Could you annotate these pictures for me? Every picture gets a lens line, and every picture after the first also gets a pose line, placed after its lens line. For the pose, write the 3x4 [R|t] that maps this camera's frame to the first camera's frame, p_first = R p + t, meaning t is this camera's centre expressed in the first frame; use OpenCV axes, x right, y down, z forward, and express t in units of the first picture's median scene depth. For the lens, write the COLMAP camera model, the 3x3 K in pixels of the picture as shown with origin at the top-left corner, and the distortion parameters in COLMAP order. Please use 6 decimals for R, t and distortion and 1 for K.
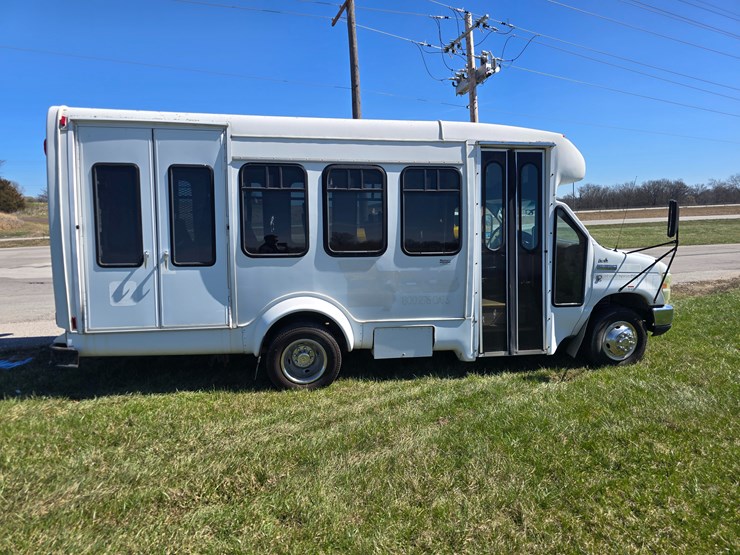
lens RADIAL K [[488.6, 0, 357.0], [0, 488.6, 276.6], [0, 0, 1]] dist [0.060098, -0.047328]
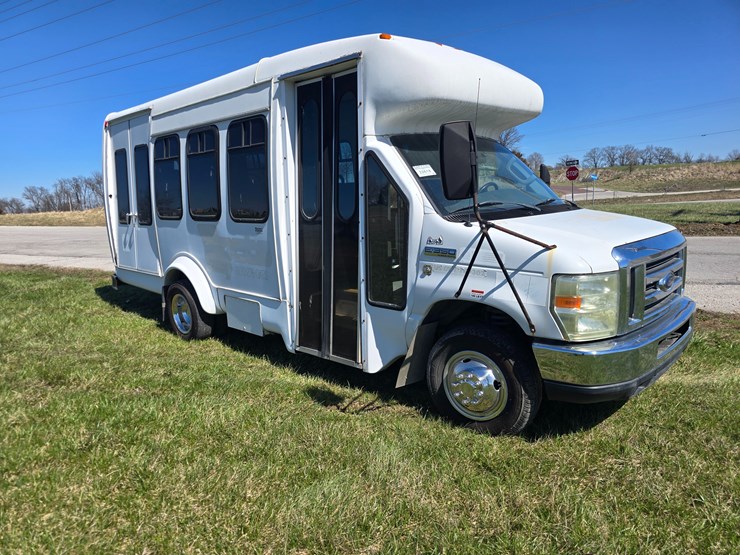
lens RADIAL K [[488.6, 0, 357.0], [0, 488.6, 276.6], [0, 0, 1]] dist [0.060098, -0.047328]
pose [[0.602892, 0.115750, -0.789382, 0.928875], [-0.060077, 0.993197, 0.099752, -0.043435], [0.795558, -0.012716, 0.605744, 0.593589]]
